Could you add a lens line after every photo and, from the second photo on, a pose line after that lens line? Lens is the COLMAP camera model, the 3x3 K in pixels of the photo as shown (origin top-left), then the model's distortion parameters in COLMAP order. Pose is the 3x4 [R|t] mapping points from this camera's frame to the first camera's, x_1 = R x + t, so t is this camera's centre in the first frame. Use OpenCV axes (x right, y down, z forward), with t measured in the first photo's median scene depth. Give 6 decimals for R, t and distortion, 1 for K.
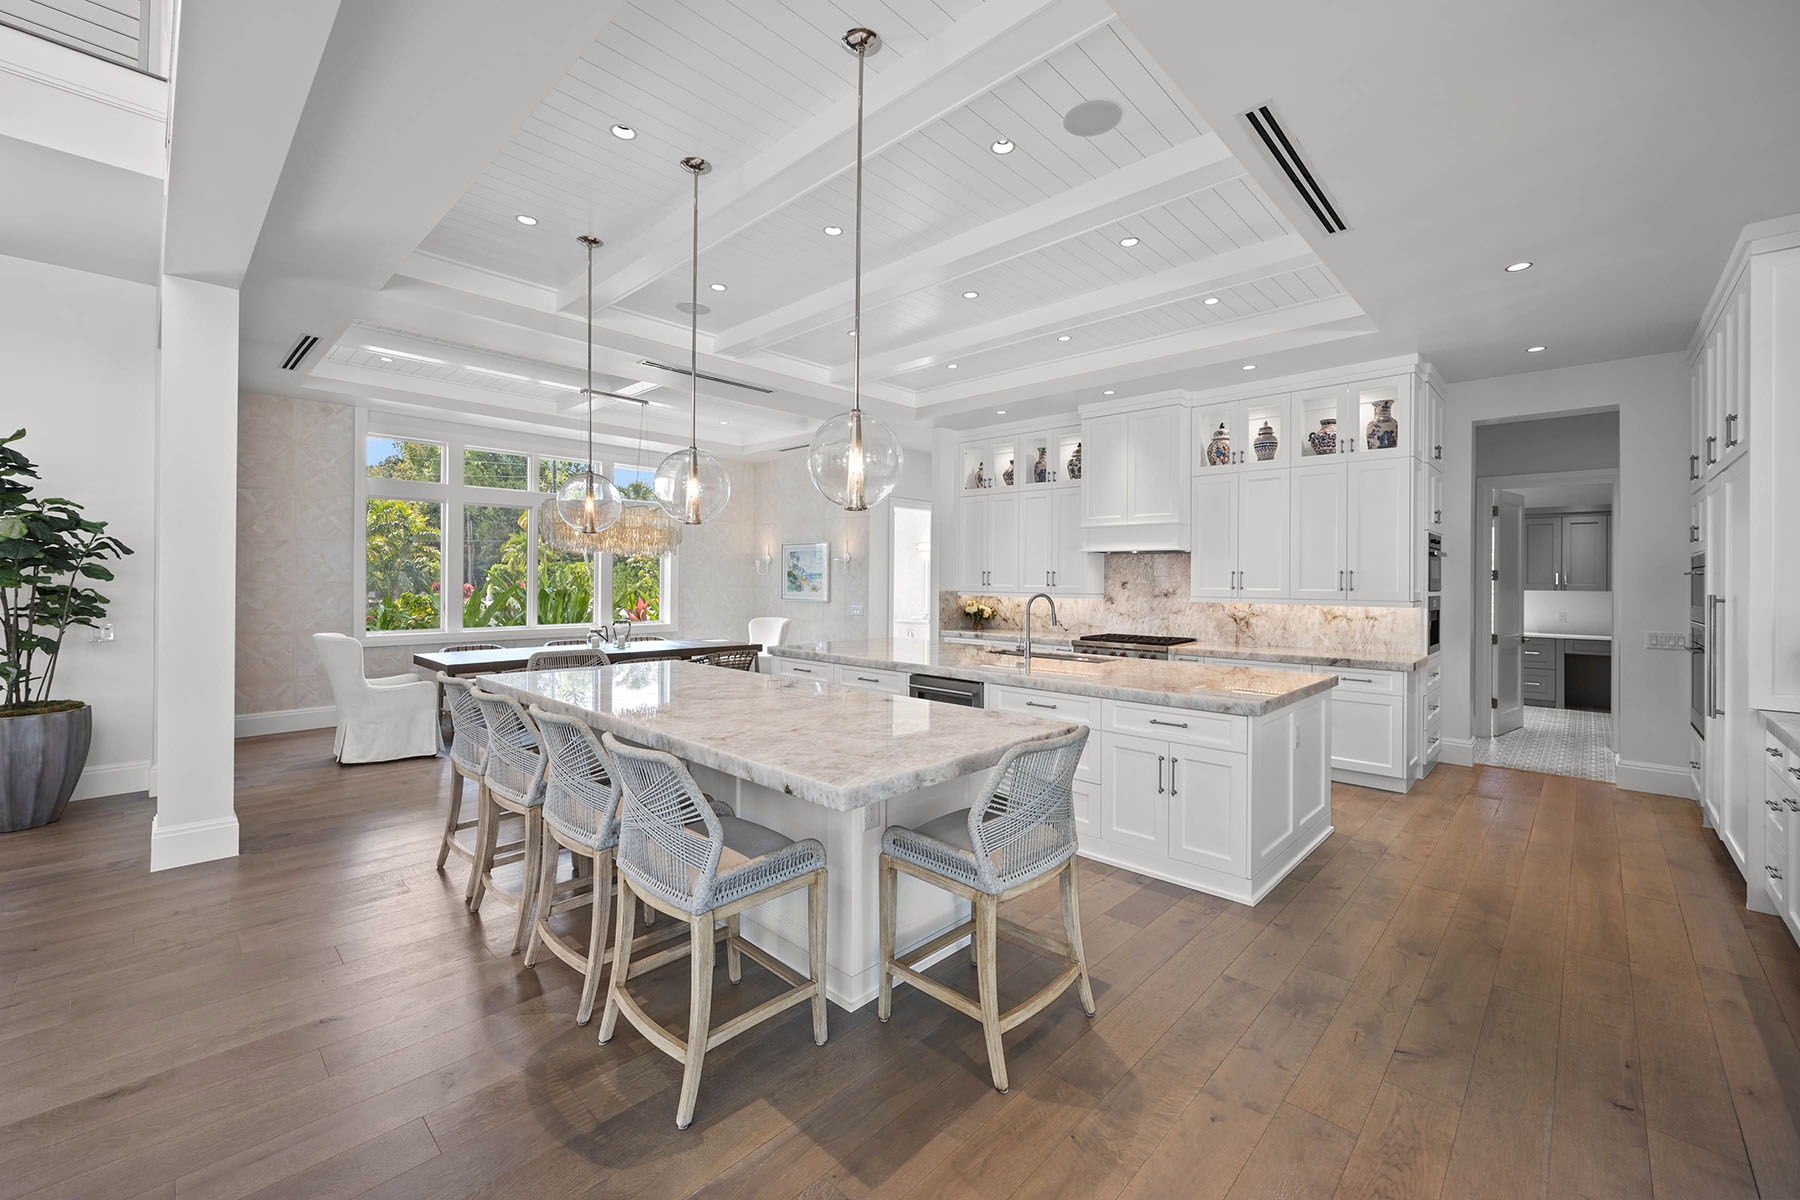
lens RADIAL K [[725.8, 0, 905.1], [0, 725.8, 577.7], [0, 0, 1]] dist [-0.004321, -0.000321]
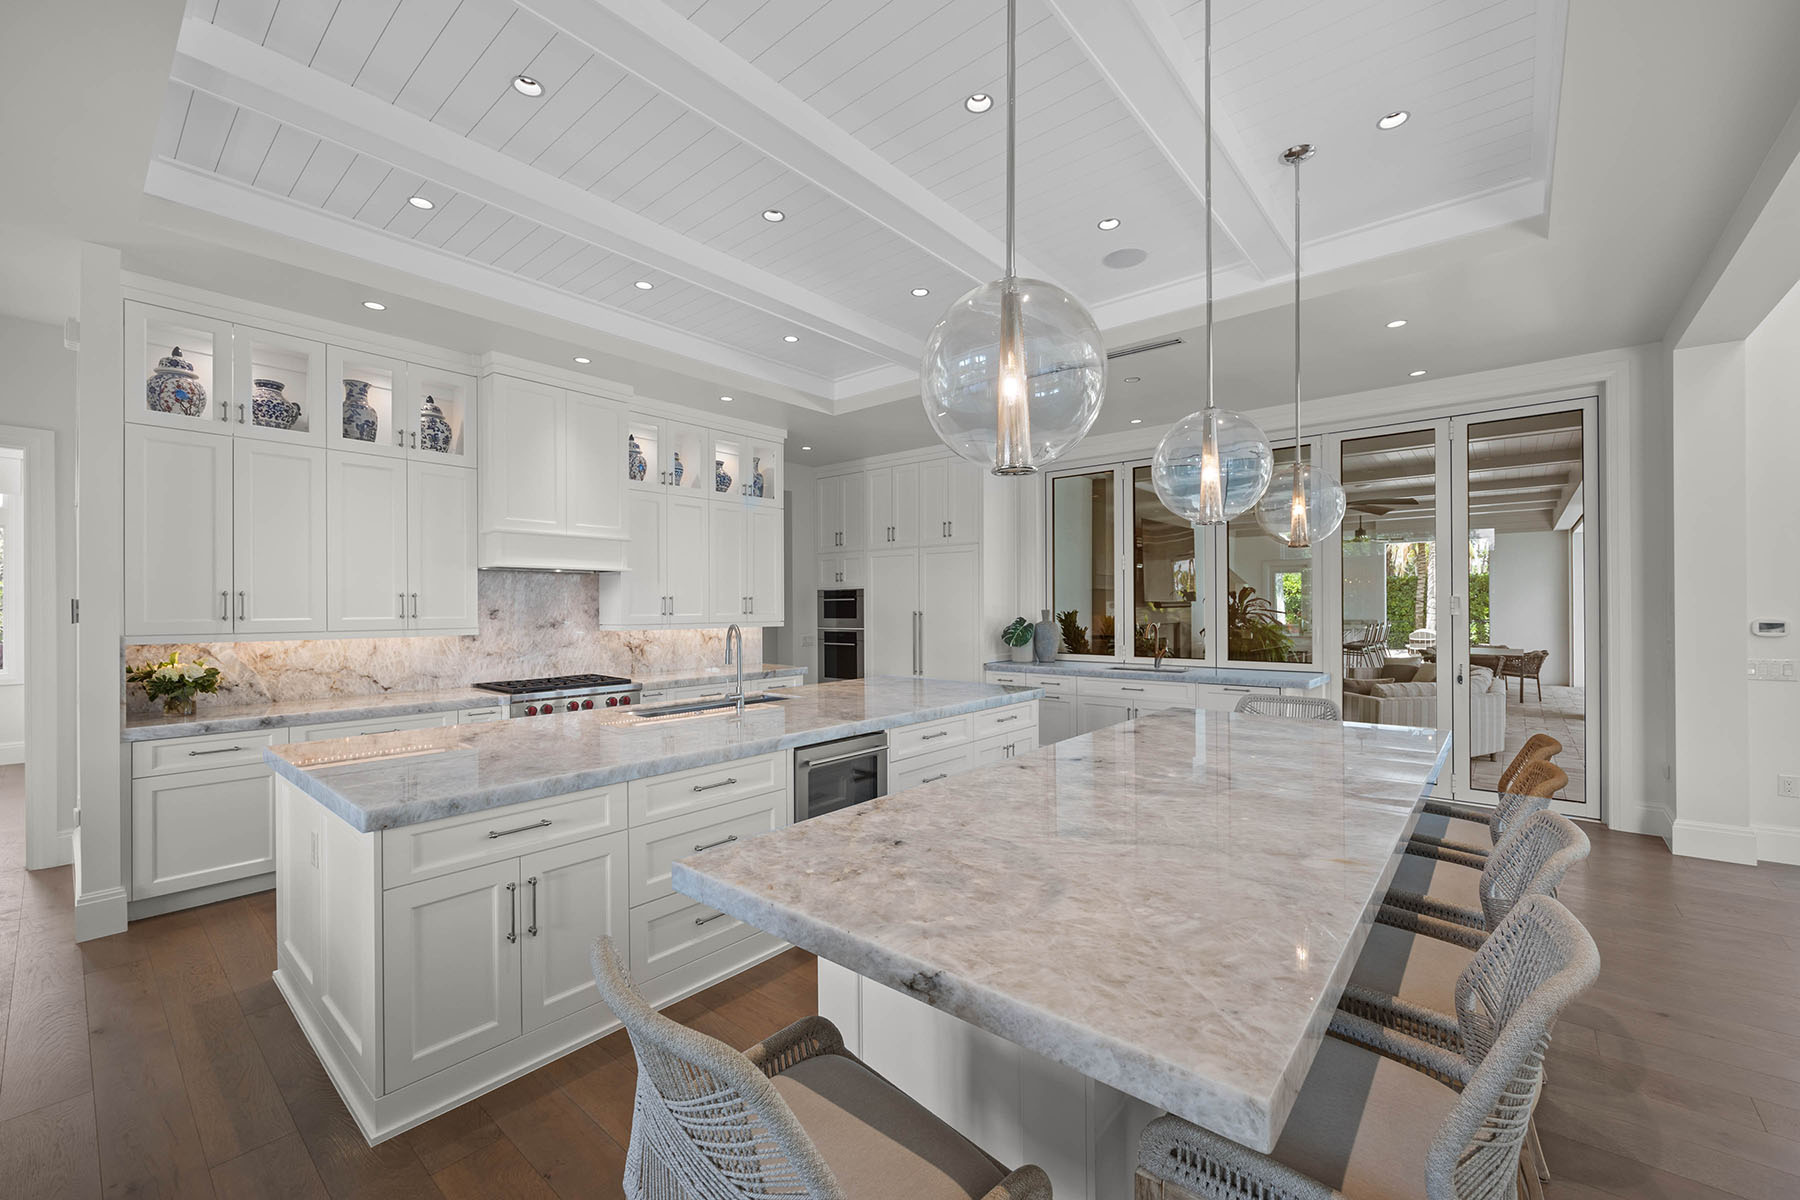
lens RADIAL K [[725.8, 0, 909.4], [0, 725.8, 603.9], [0, 0, 1]] dist [-0.004321, -0.000321]
pose [[-0.059571, -0.004382, 0.998214, -0.498161], [0.000983, 0.999990, 0.004448, -0.002610], [-0.998224, 0.001246, -0.059566, 0.703769]]
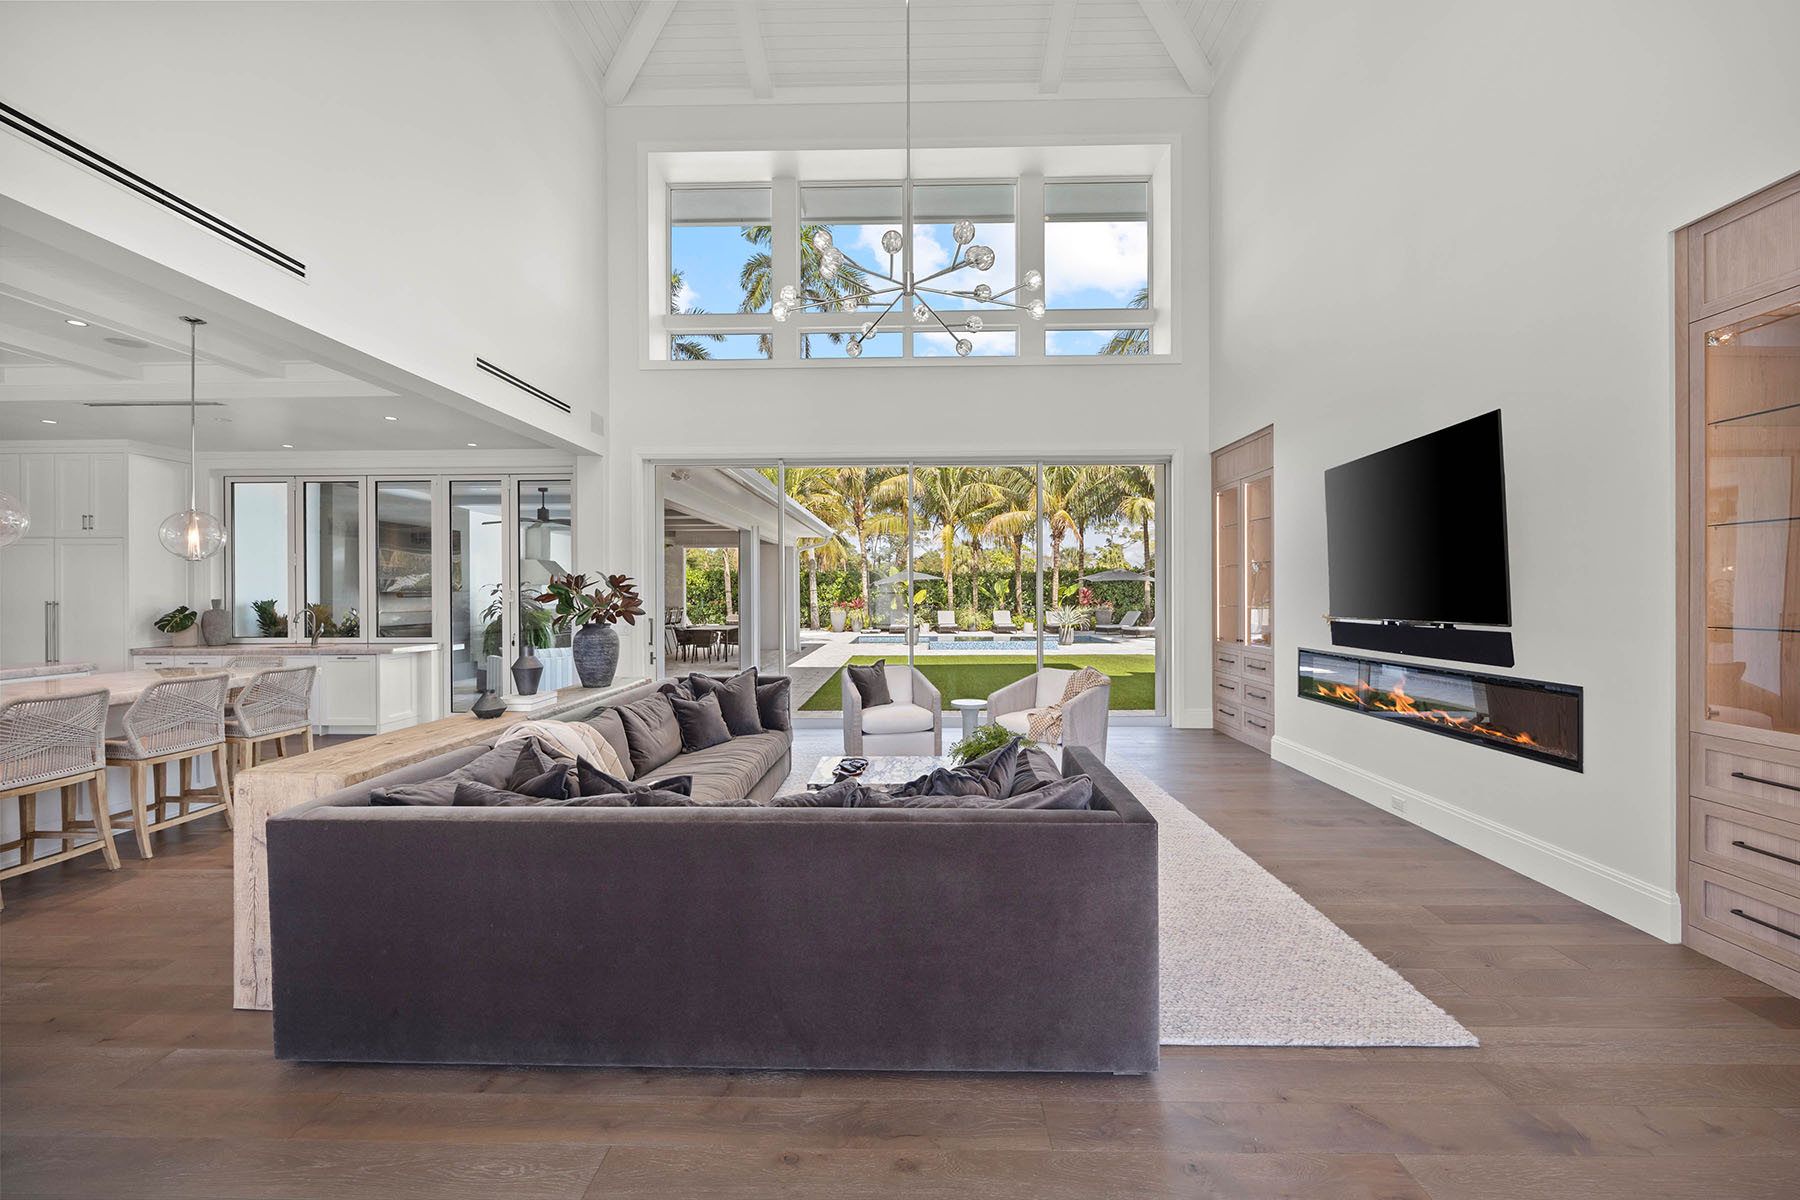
lens RADIAL K [[725.8, 0, 906.5], [0, 725.8, 593.5], [0, 0, 1]] dist [-0.004321, -0.000321]
pose [[-0.670508, -0.004324, 0.741890, -1.145499], [-0.003585, 0.999990, 0.002588, -0.005930], [-0.741894, -0.000924, -0.670517, 0.368776]]
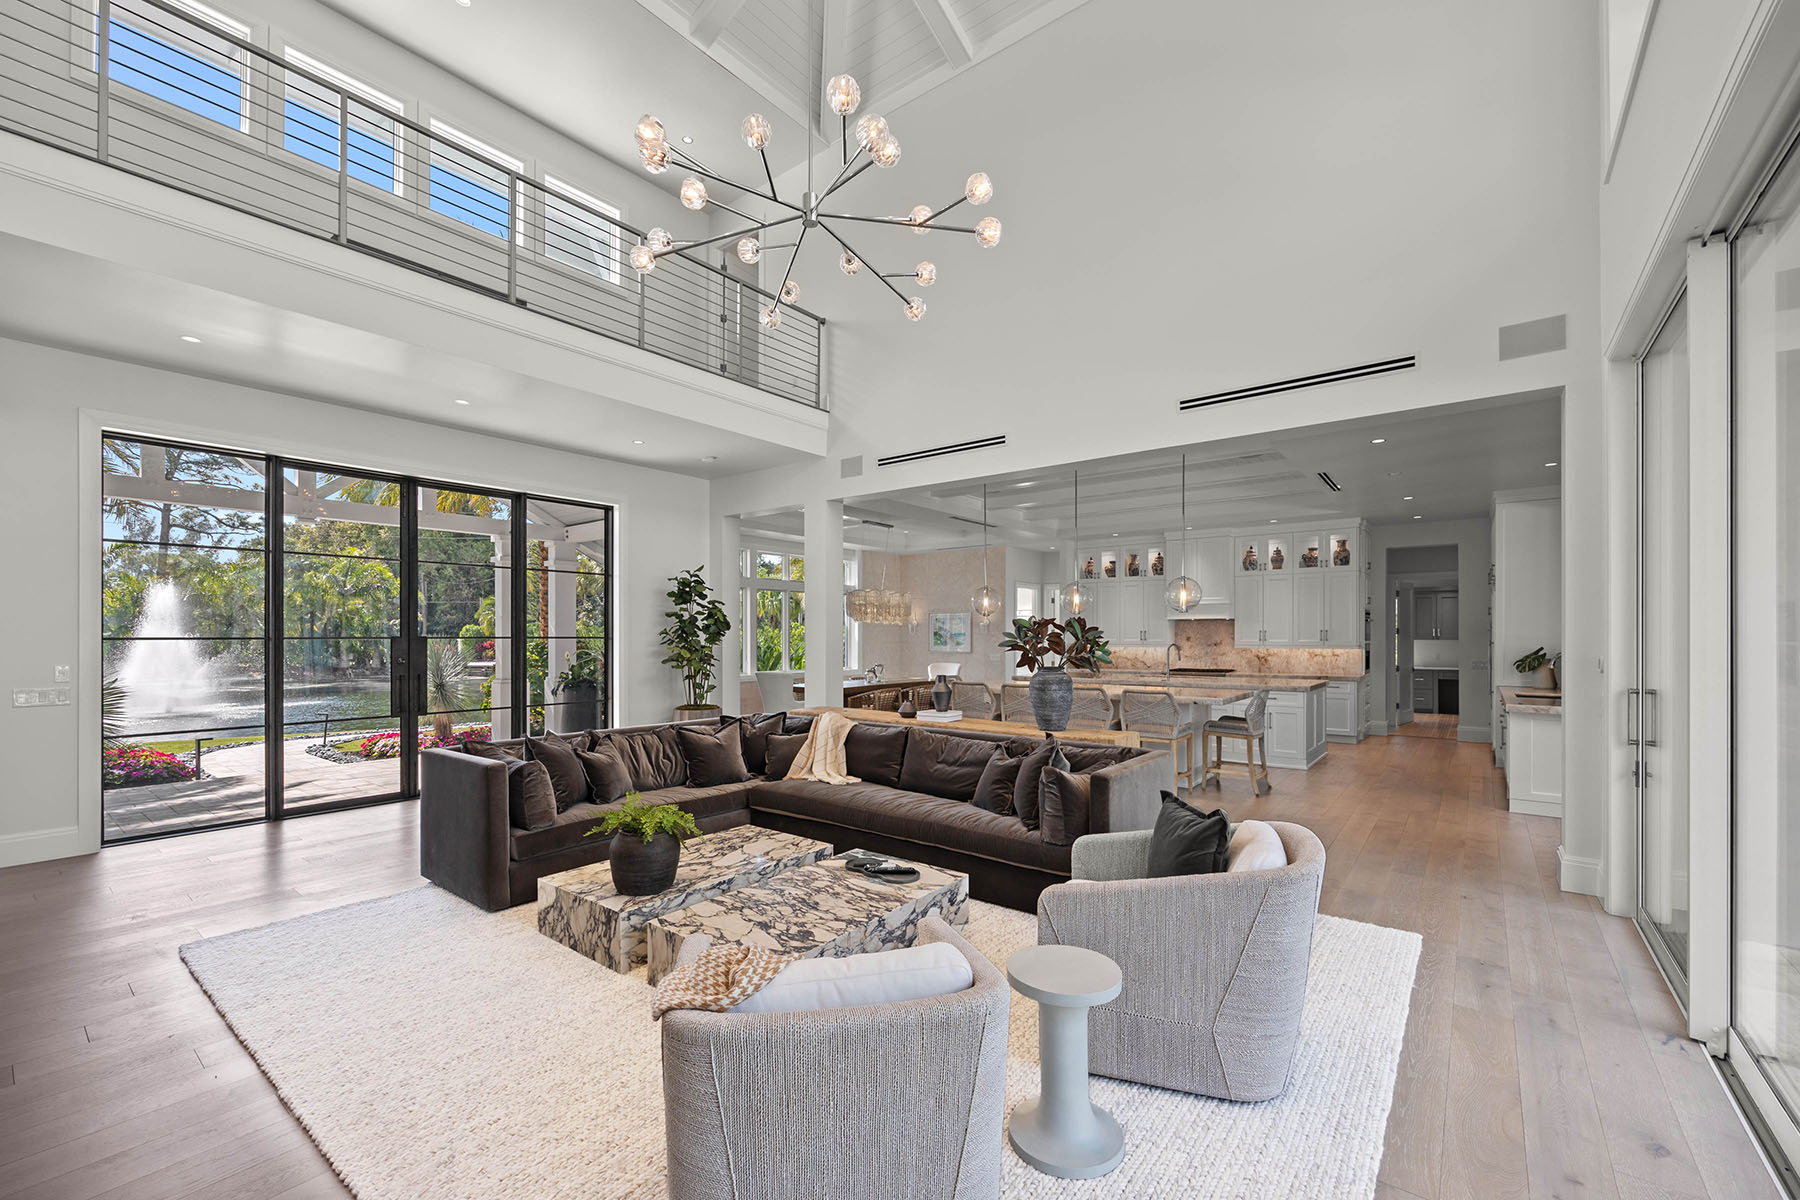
lens RADIAL K [[725.8, 0, 897.3], [0, 725.8, 640.7], [0, 0, 1]] dist [-0.004321, -0.000321]
pose [[0.996467, -0.010412, 0.083333, -0.564771], [0.009625, 0.999905, 0.009832, -0.009963], [-0.083427, -0.008996, 0.996473, -0.678303]]
